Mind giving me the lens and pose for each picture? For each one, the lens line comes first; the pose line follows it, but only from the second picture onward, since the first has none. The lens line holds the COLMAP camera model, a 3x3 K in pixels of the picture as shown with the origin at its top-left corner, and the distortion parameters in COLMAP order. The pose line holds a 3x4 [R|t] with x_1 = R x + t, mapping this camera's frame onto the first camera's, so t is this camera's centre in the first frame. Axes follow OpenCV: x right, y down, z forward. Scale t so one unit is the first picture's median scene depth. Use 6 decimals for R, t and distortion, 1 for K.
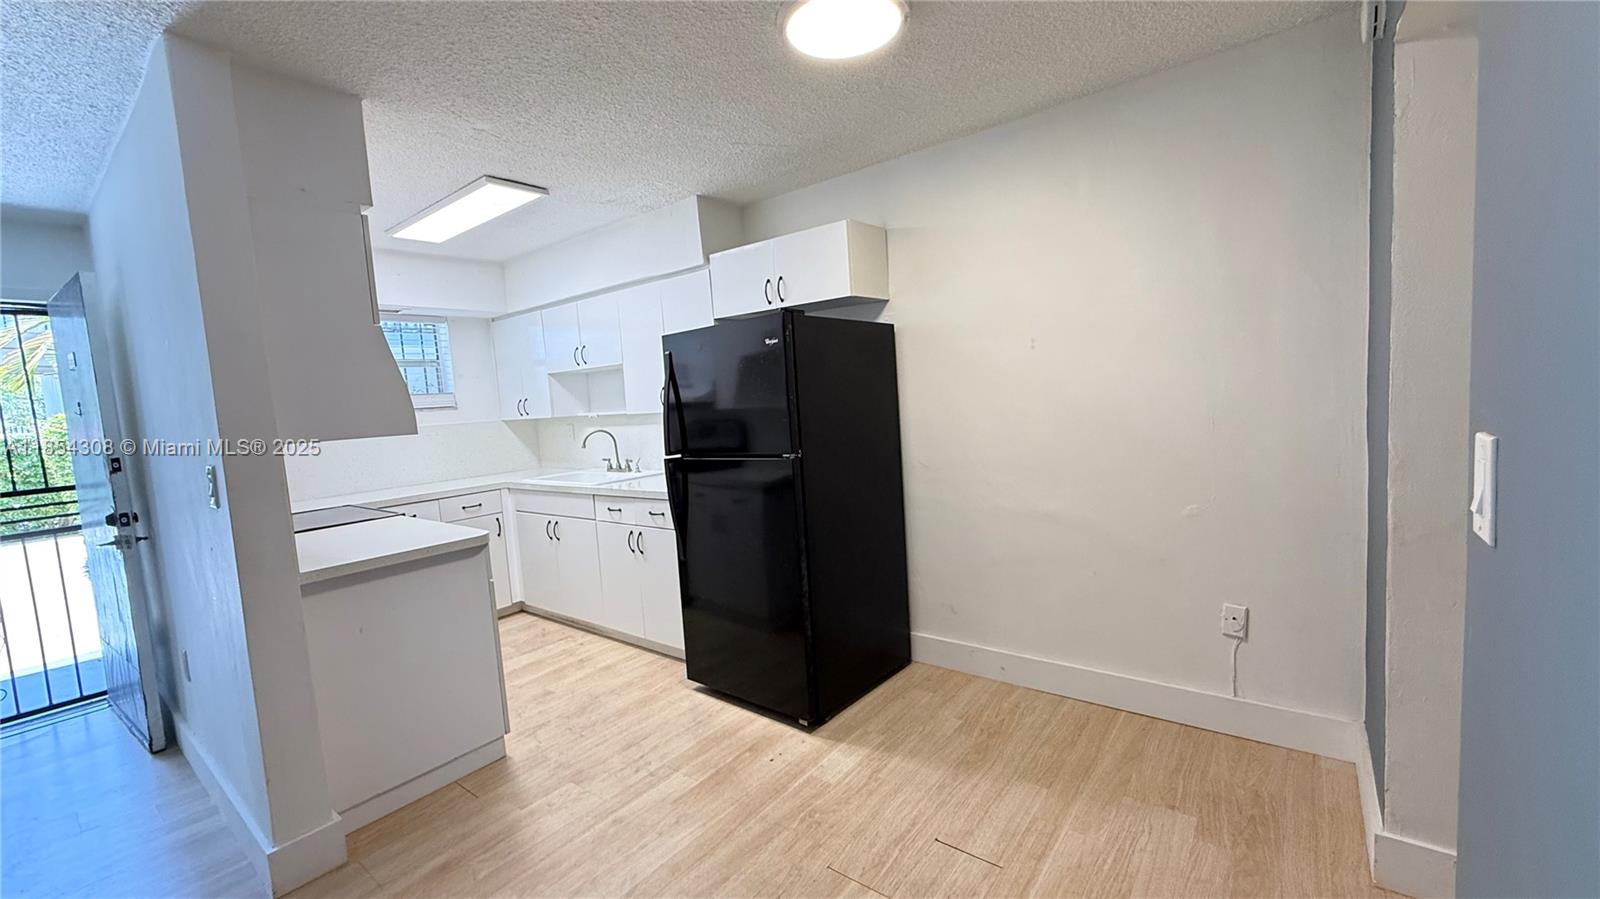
lens RADIAL K [[640.5, 0, 801.0], [0, 640.5, 449.4], [0, 0, 1]] dist [-0.002400, 0.001064]
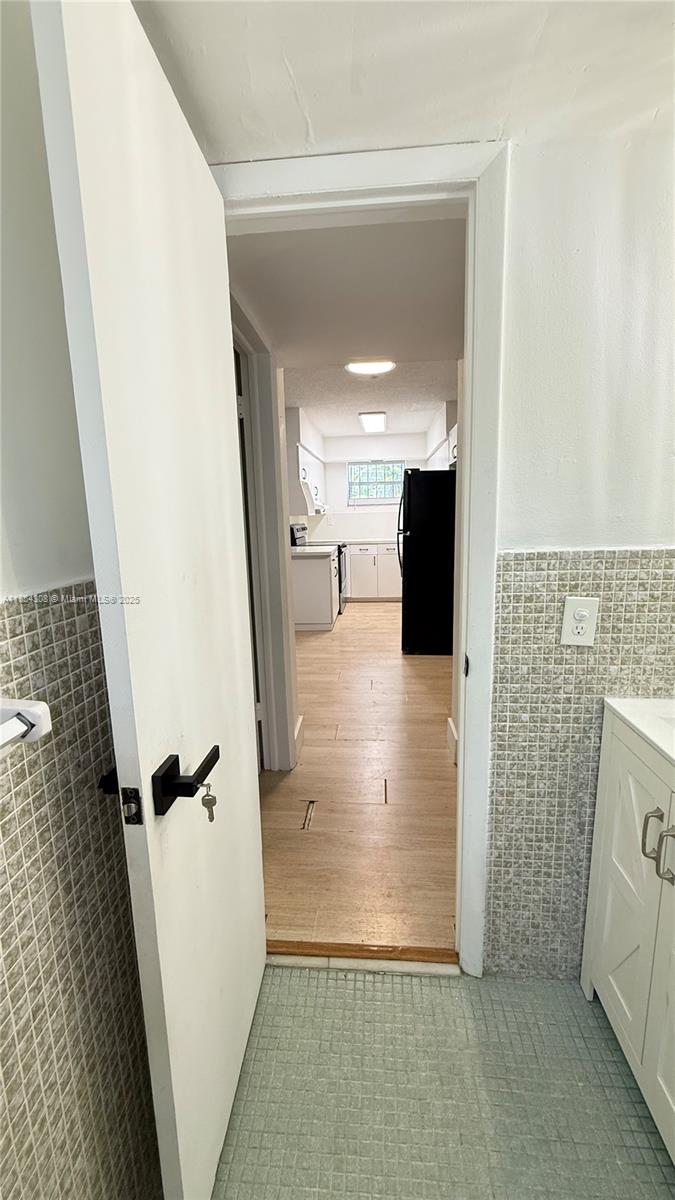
lens RADIAL K [[480.4, 0, 334.2], [0, 480.4, 594.9], [0, 0, 1]] dist [-0.002400, 0.001064]
pose [[0.539447, 0.194380, -0.819276, 0.824669], [-0.078261, 0.980352, 0.181067, -0.044622], [0.838374, -0.033559, 0.544061, -0.099927]]
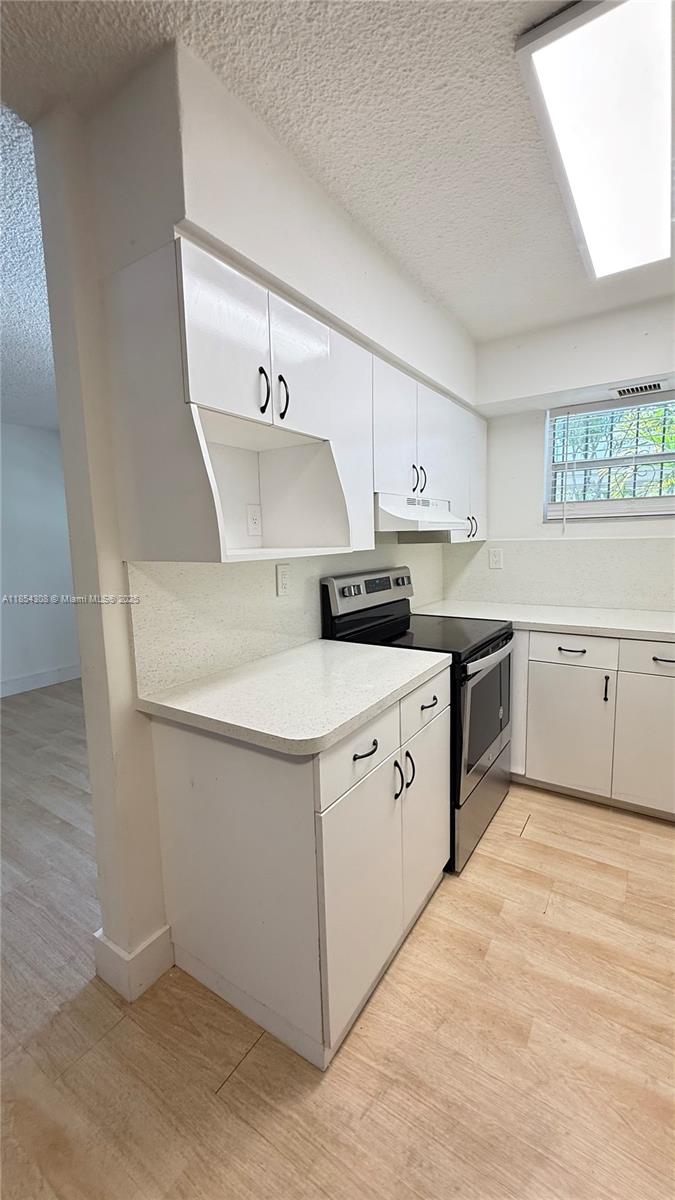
lens RADIAL K [[480.4, 0, 335.3], [0, 480.4, 596.9], [0, 0, 1]] dist [-0.002400, 0.001064]
pose [[0.075442, 0.184865, -0.979864, -0.049478], [-0.064430, 0.981515, 0.180216, -0.049234], [0.995067, 0.049536, 0.085958, 0.612645]]
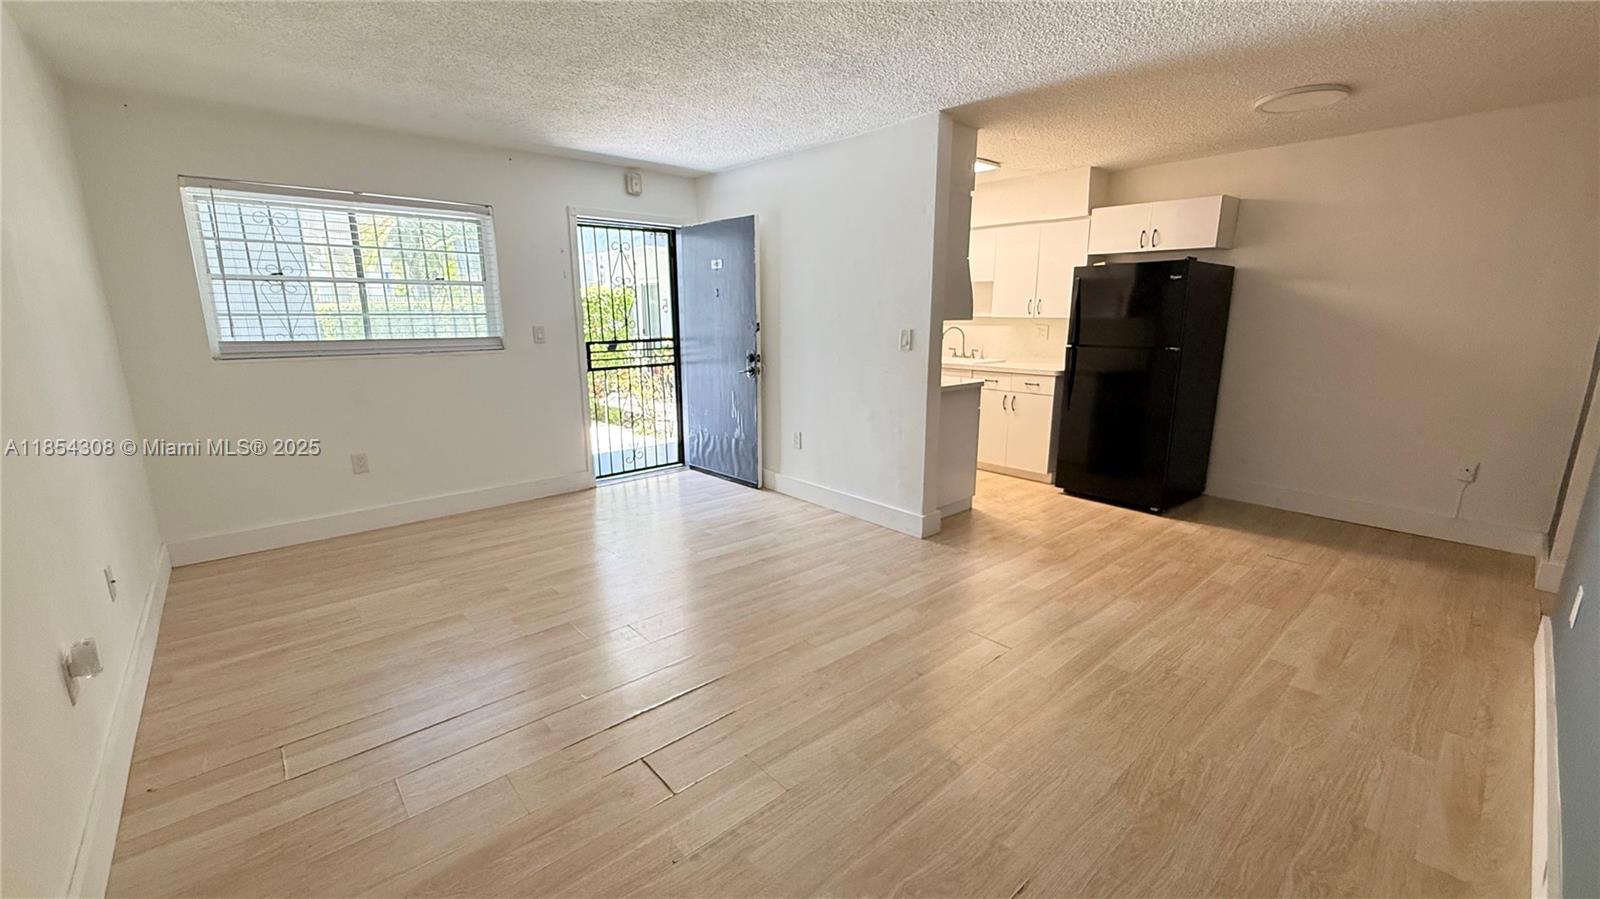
lens RADIAL K [[640.5, 0, 799.0], [0, 640.5, 451.8], [0, 0, 1]] dist [-0.002400, 0.001064]
pose [[0.980657, 0.099924, -0.168308, -0.418962], [-0.075497, 0.986436, 0.145757, 0.066259], [0.180590, -0.130231, 0.974899, -0.515443]]
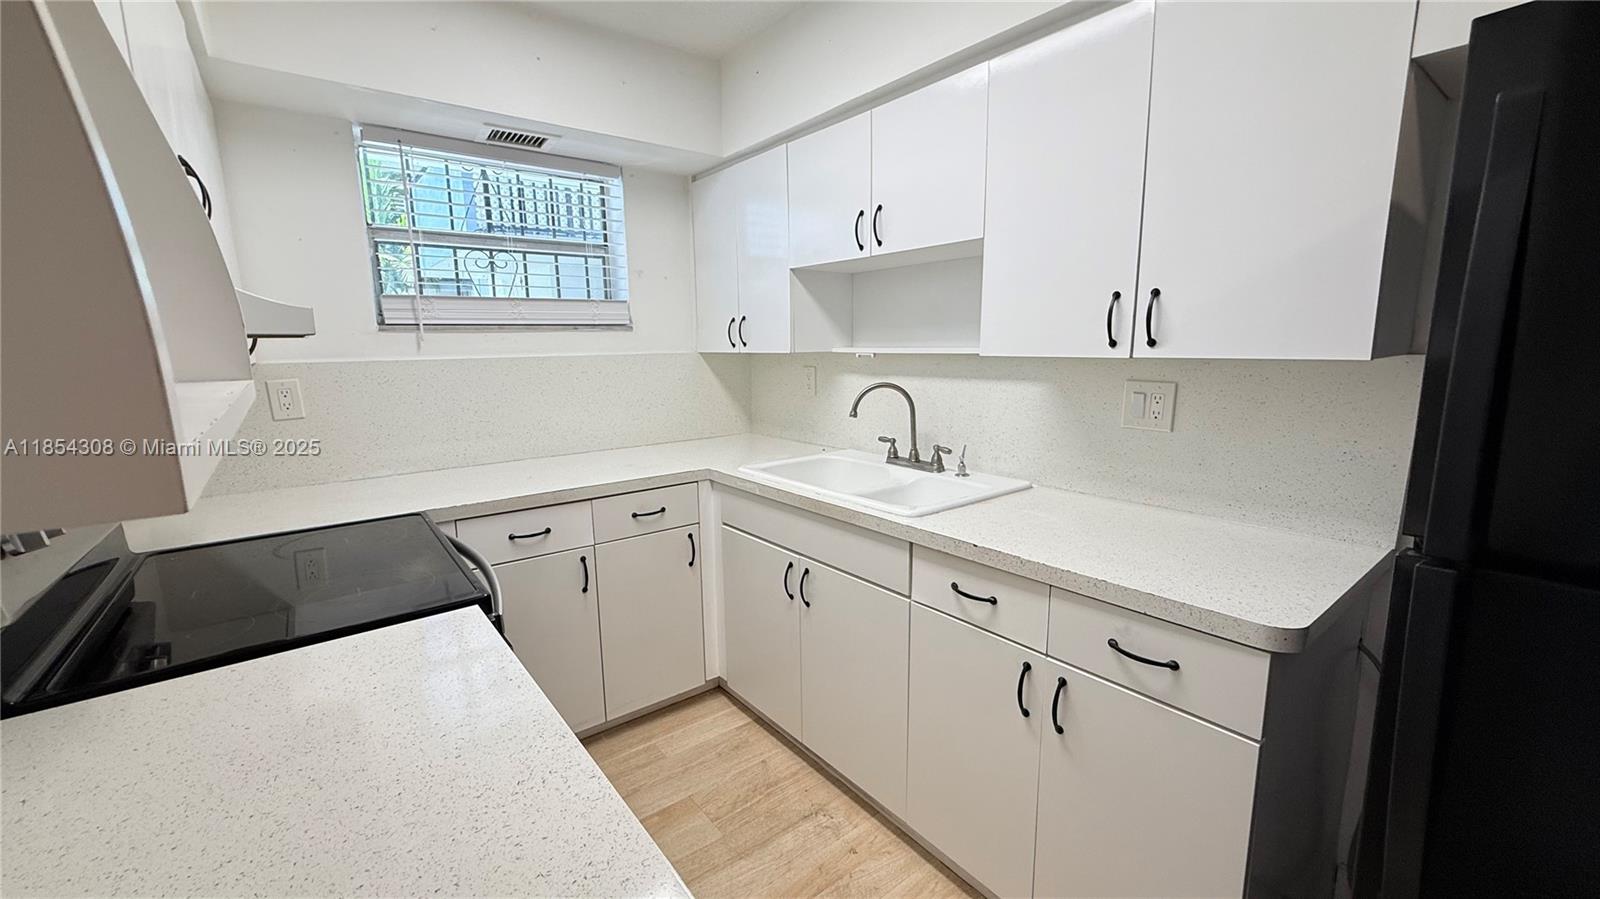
lens RADIAL K [[640.5, 0, 798.9], [0, 640.5, 449.5], [0, 0, 1]] dist [-0.002400, 0.001064]
pose [[0.969605, 0.090921, -0.227157, -0.283837], [-0.069149, 0.992373, 0.102047, -0.027619], [0.234702, -0.083237, 0.968497, 0.530720]]
